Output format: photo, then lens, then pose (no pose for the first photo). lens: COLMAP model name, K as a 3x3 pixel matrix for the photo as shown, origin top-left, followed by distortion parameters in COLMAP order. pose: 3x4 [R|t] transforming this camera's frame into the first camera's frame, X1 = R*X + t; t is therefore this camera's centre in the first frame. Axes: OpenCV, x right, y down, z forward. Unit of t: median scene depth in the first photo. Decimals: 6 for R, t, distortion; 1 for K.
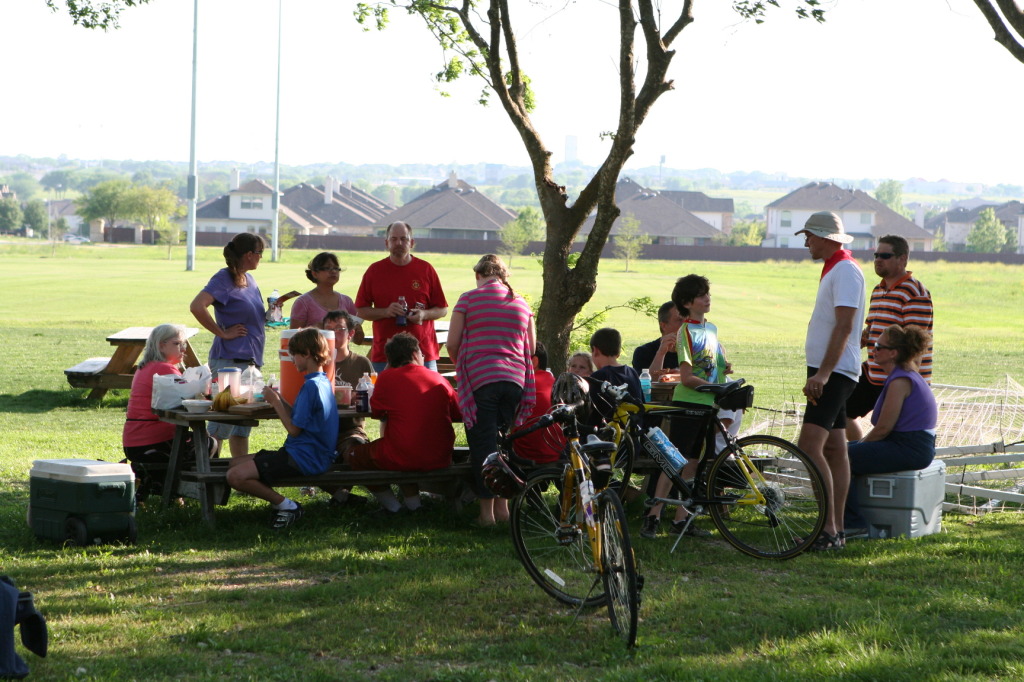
lens RADIAL K [[3352.9, 0, 512.0], [0, 3352.9, 341.0], [0, 0, 1]] dist [0.106043, 3.800957]
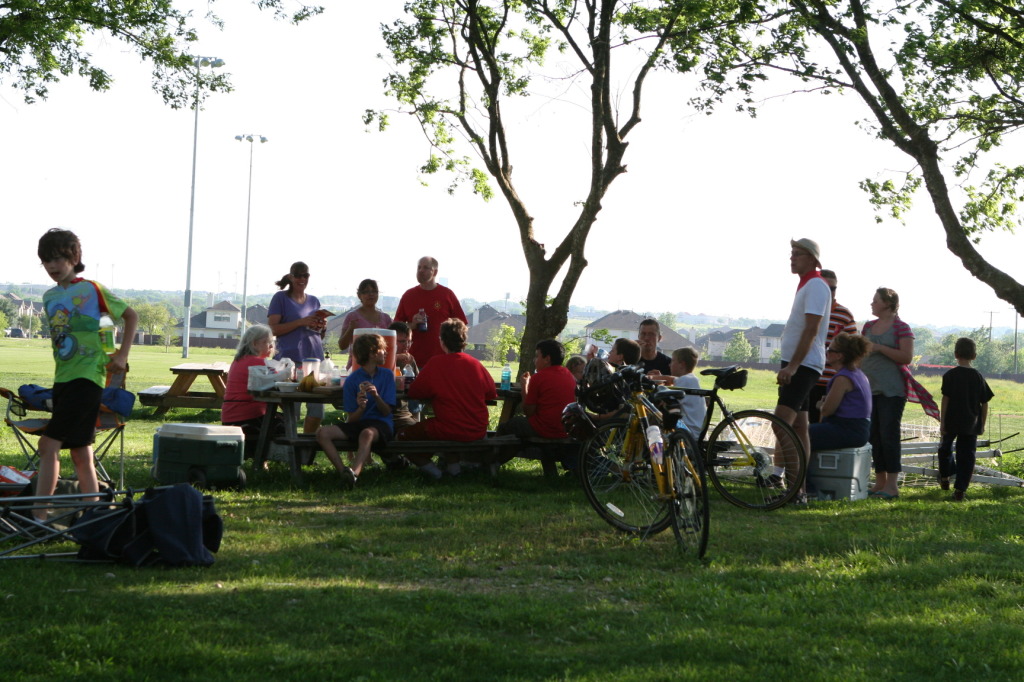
lens RADIAL K [[2375.2, 0, 512.0], [0, 2375.2, 341.0], [0, 0, 1]] dist [-0.053515, -0.432861]
pose [[0.998857, 0.018280, 0.044168, -0.049146], [-0.016826, 0.999312, -0.033059, 0.029909], [-0.044742, 0.032278, 0.998477, 0.111835]]
